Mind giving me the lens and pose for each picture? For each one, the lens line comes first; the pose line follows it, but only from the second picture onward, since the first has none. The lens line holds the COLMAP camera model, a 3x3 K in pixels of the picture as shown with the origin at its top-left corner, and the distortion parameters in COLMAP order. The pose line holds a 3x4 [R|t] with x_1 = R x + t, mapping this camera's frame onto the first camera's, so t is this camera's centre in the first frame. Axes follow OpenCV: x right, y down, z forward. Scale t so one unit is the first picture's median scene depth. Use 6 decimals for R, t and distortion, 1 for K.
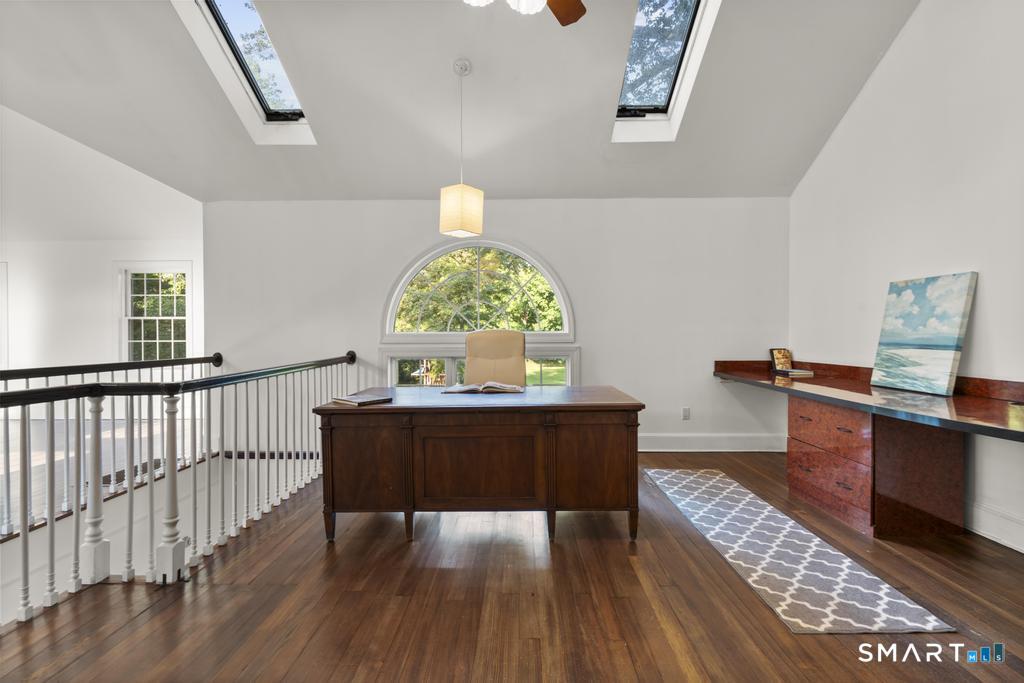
lens RADIAL K [[464.6, 0, 513.5], [0, 464.6, 340.0], [0, 0, 1]] dist [-0.000188, 0.001239]
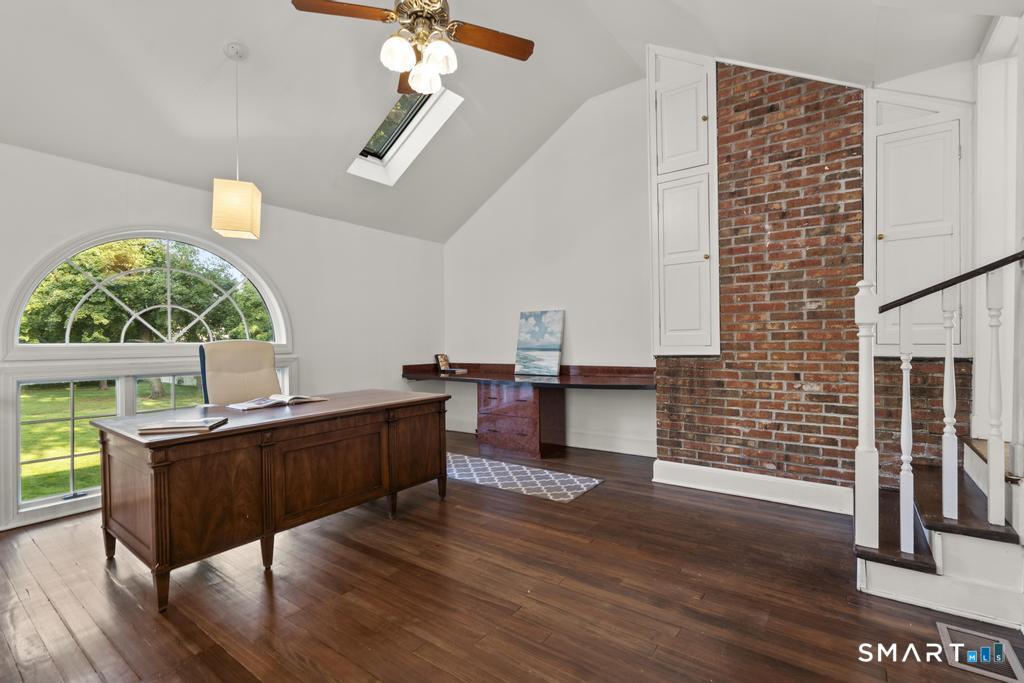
lens RADIAL K [[464.6, 0, 515.6], [0, 464.6, 343.4], [0, 0, 1]] dist [-0.000188, 0.001239]
pose [[0.584848, -0.005589, 0.811123, -0.642374], [0.019268, 0.999790, -0.007004, 0.000095], [-0.810914, 0.019725, 0.584833, 0.042233]]
